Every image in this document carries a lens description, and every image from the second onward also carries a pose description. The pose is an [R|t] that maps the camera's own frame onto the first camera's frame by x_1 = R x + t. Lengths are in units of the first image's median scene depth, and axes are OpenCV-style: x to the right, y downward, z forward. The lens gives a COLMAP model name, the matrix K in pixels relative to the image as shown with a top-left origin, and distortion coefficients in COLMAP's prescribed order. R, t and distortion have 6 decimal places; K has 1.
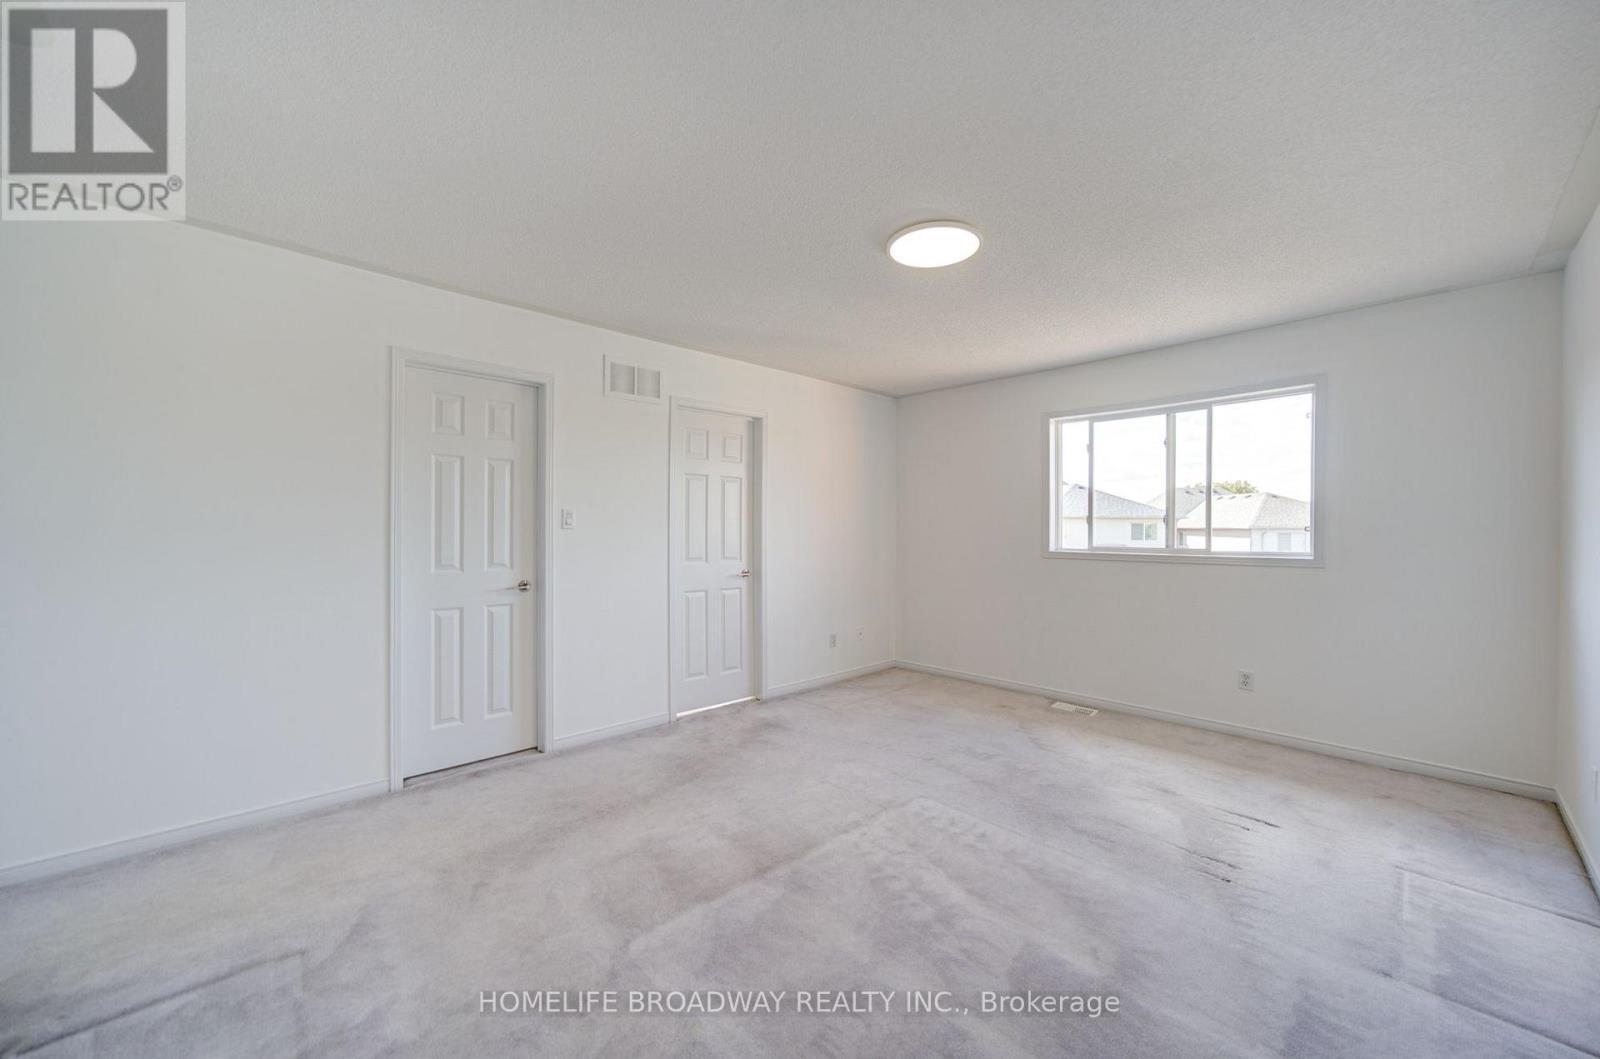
lens RADIAL K [[608.0, 0, 795.2], [0, 608.0, 535.9], [0, 0, 1]] dist [-0.002198, 0.000137]
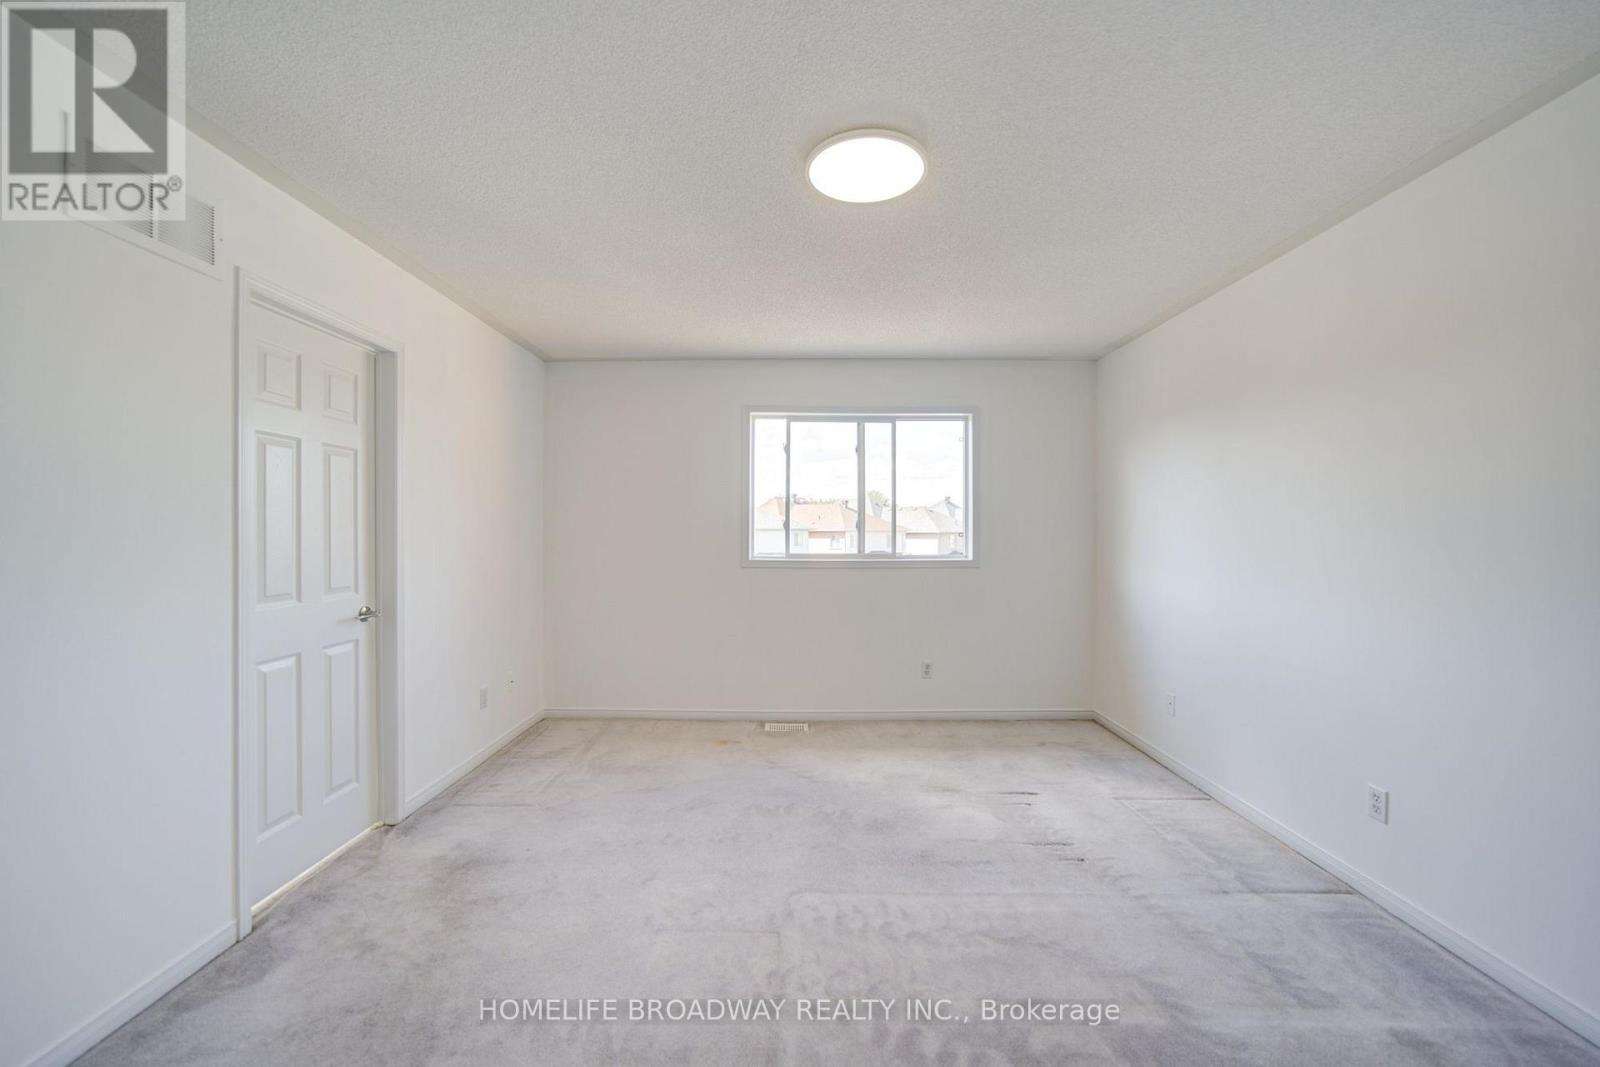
lens RADIAL K [[645.1, 0, 800.0], [0, 645.1, 533.5], [0, 0, 1]] dist [-0.066370, 0.044230]
pose [[0.697429, -0.005155, 0.716635, -0.246535], [0.012253, 0.999914, -0.004732, -0.008676], [-0.716549, 0.012082, 0.697432, 0.315513]]
